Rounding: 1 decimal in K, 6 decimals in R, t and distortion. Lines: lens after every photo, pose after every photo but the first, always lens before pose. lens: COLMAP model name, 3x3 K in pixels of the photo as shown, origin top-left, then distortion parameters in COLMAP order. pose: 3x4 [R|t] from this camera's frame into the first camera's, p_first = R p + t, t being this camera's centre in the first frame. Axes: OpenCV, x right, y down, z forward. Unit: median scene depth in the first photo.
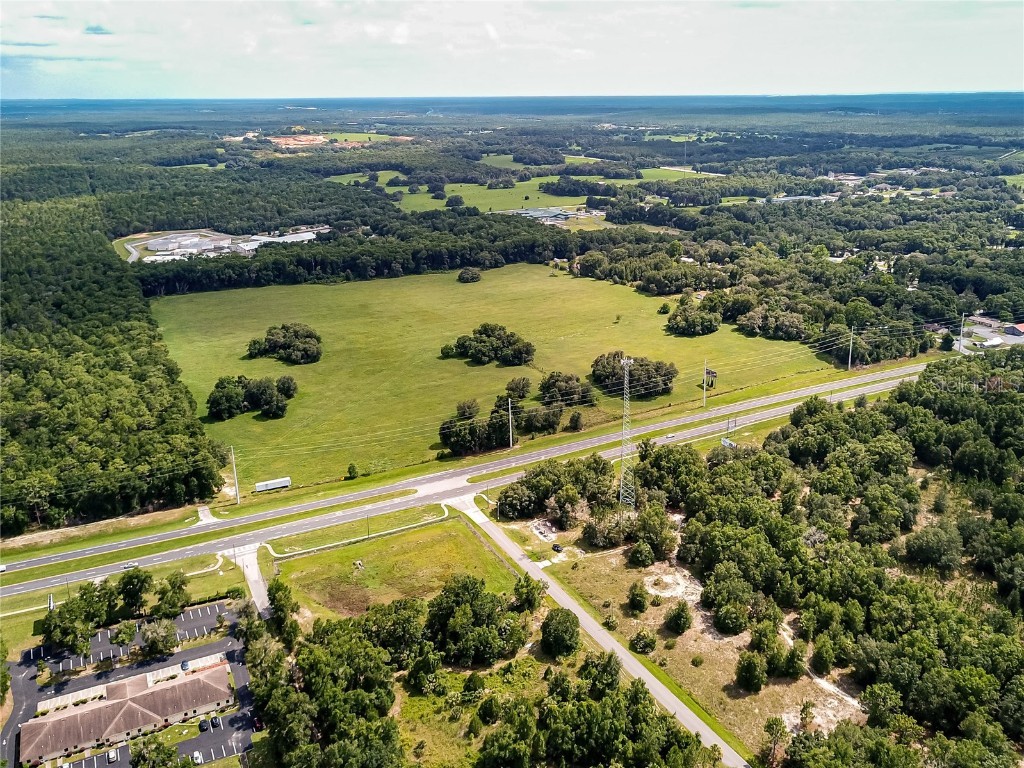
lens RADIAL K [[911.0, 0, 512.0], [0, 911.0, 384.0], [0, 0, 1]] dist [0.094708, -0.179800]
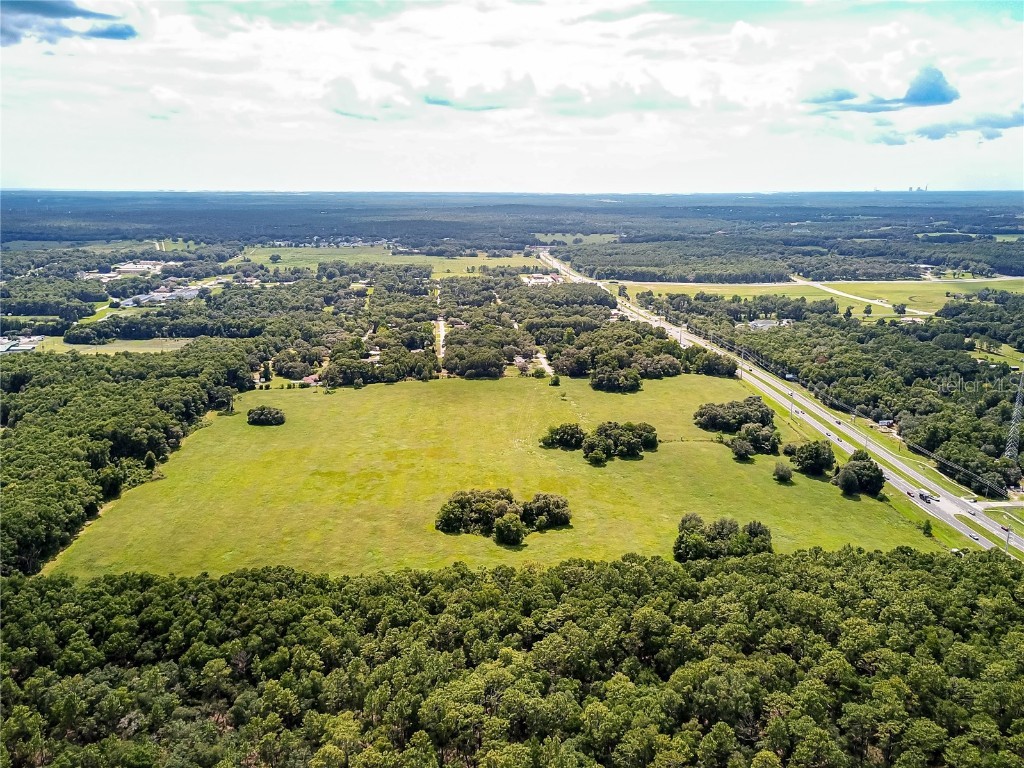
lens RADIAL K [[806.1, 0, 512.0], [0, 806.1, 384.0], [0, 0, 1]] dist [0.022322, 0.004498]
pose [[0.398553, -0.205311, 0.893870, -0.694494], [0.277512, 0.955931, 0.095831, -0.170559], [-0.874153, 0.209866, 0.437965, 0.563598]]
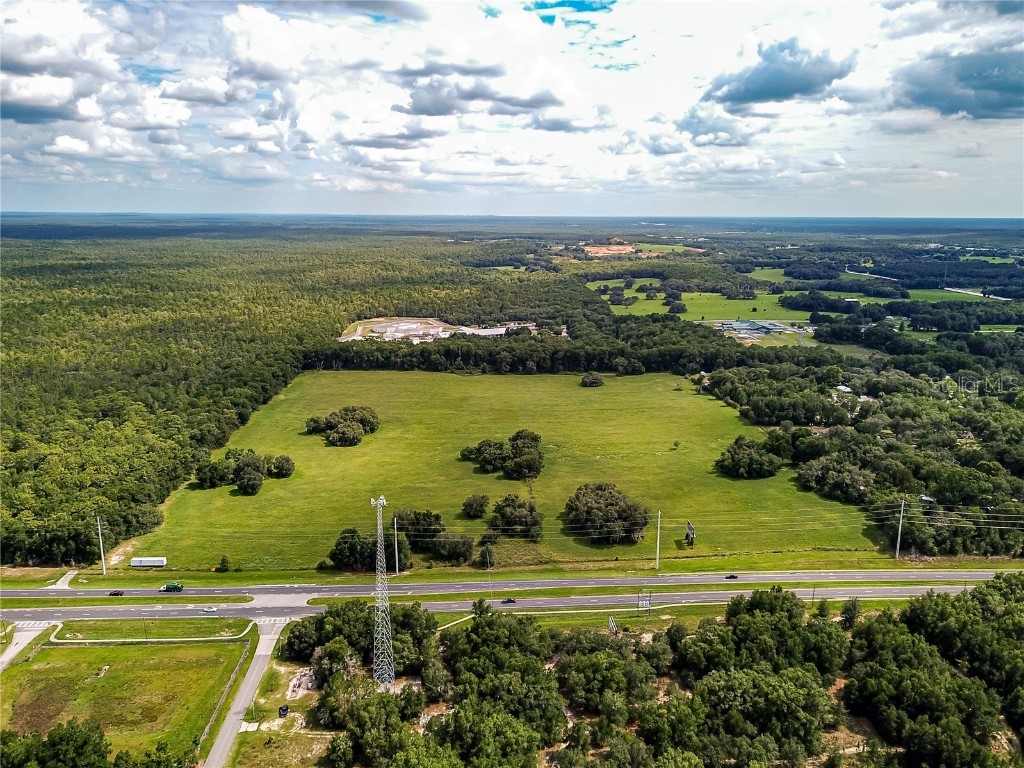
lens RADIAL K [[793.1, 0, 512.0], [0, 793.1, 384.0], [0, 0, 1]] dist [0.020391, 0.004764]
pose [[0.894716, 0.105900, -0.433900, 0.256334], [-0.147439, 0.987055, -0.063118, -0.049029], [0.421599, 0.120447, 0.898748, 0.198457]]
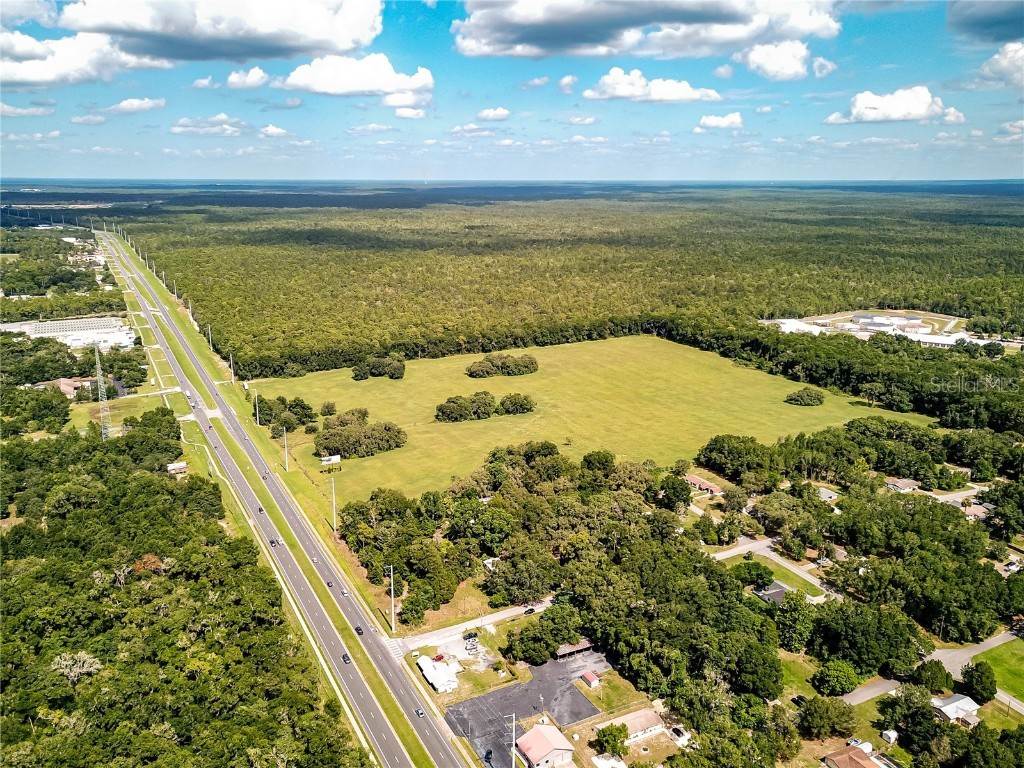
lens RADIAL K [[793.1, 0, 512.0], [0, 793.1, 384.0], [0, 0, 1]] dist [0.020391, 0.004764]
pose [[-0.020688, 0.250171, -0.967981, 0.714499], [-0.306214, 0.920073, 0.244334, -0.251697], [0.951738, 0.301464, 0.057571, 0.795000]]
